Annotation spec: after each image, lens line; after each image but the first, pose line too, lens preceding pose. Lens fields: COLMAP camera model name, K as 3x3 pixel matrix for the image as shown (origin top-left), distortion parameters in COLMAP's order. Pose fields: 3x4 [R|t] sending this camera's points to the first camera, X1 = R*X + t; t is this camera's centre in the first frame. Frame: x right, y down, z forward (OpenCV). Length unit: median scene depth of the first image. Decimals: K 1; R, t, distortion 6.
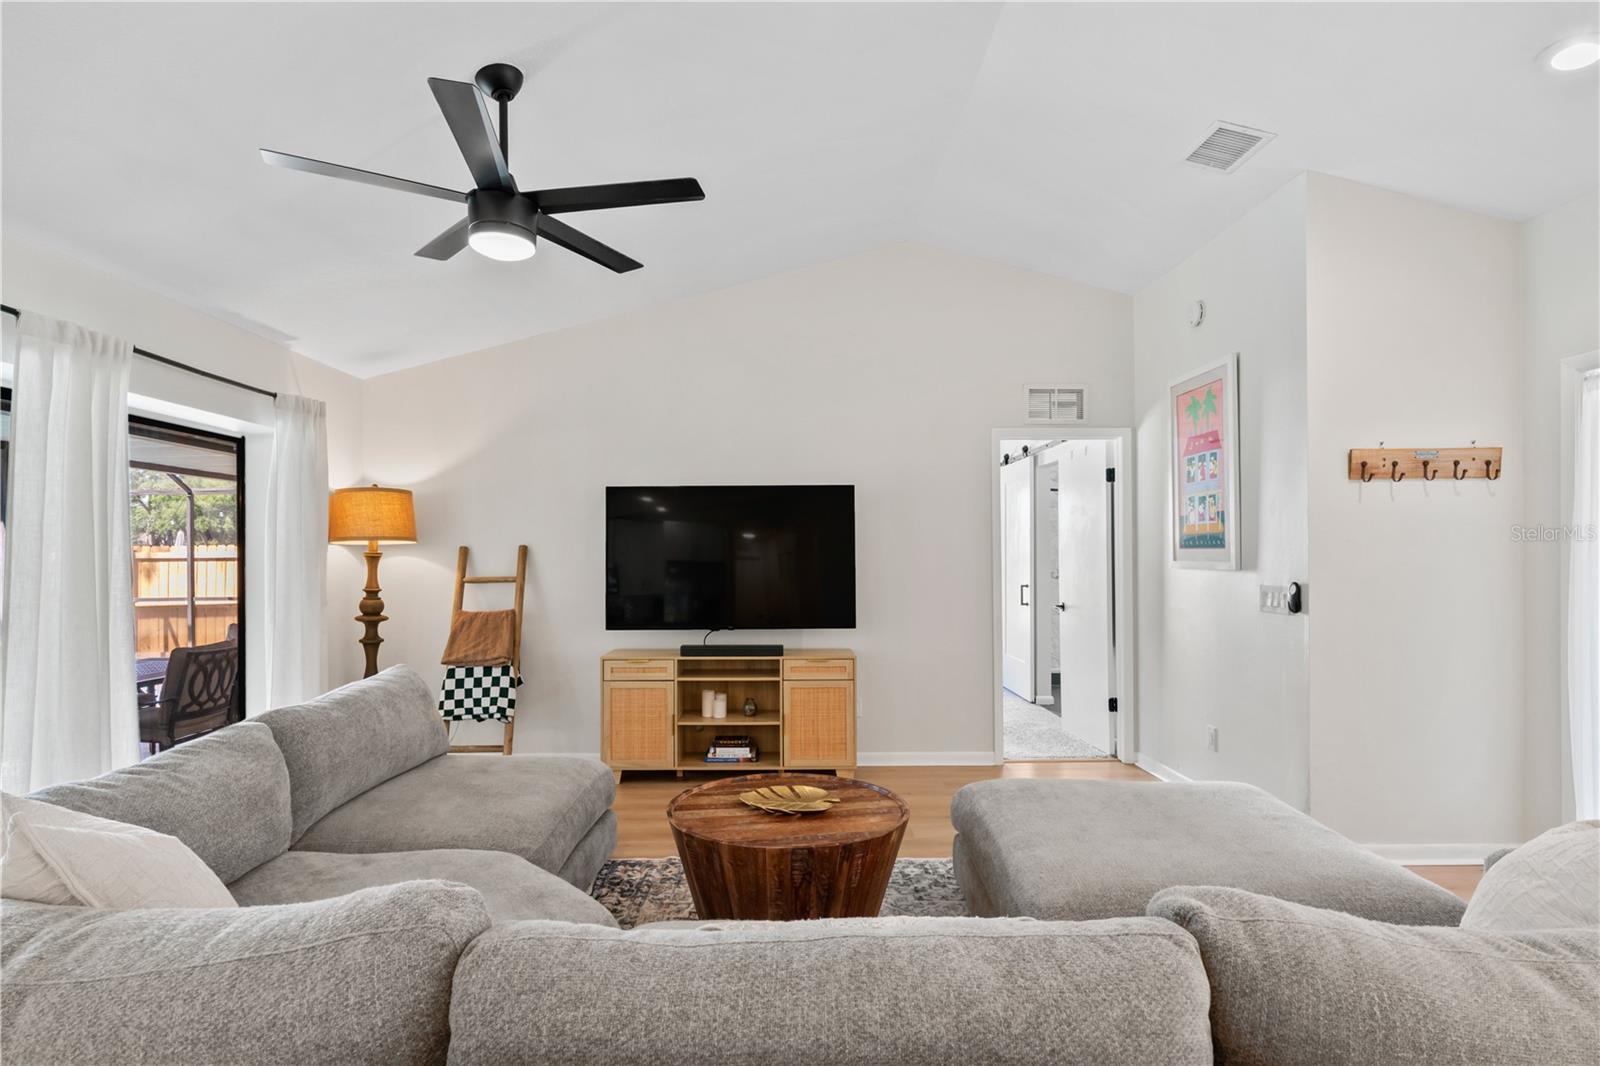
lens RADIAL K [[775.0, 0, 777.2], [0, 775.0, 560.0], [0, 0, 1]] dist [-0.006182, 0.002075]
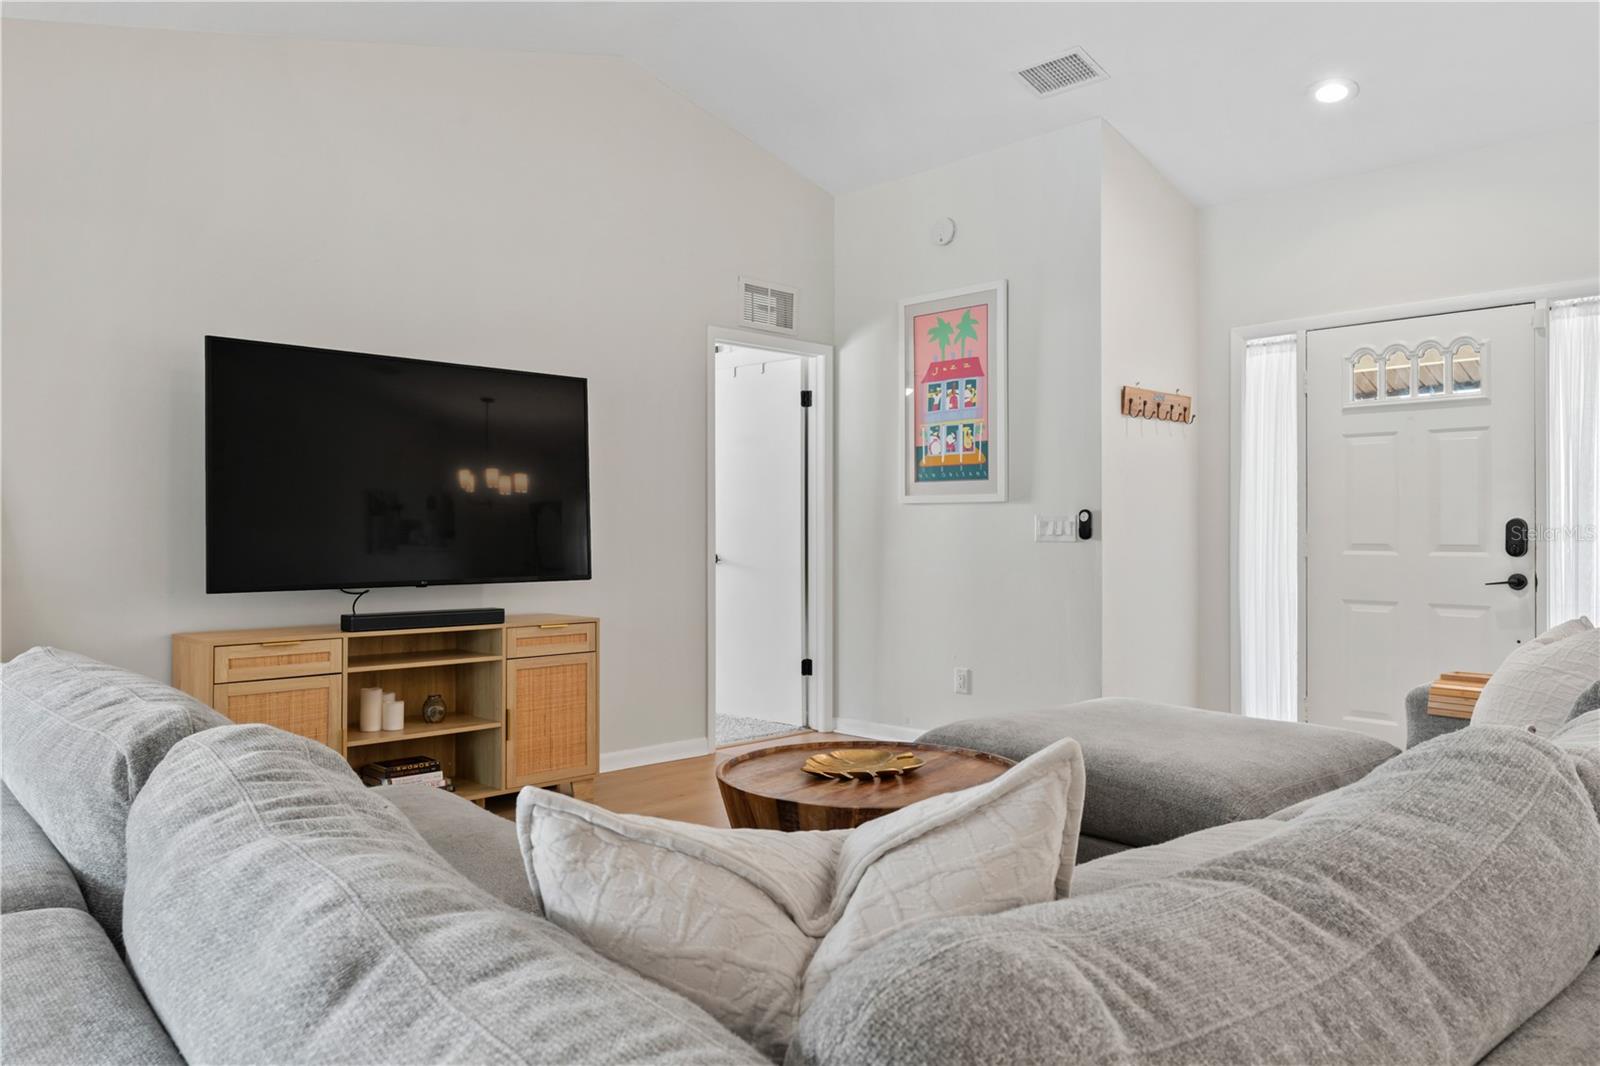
lens RADIAL K [[1089.5, 0, 796.0], [0, 1089.5, 532.7], [0, 0, 1]] dist [0.006192, -0.003051]
pose [[0.733777, 0.004779, 0.679373, -0.479941], [-0.001645, 0.999985, -0.005257, 0.053953], [-0.679388, 0.002740, 0.733774, 0.149178]]
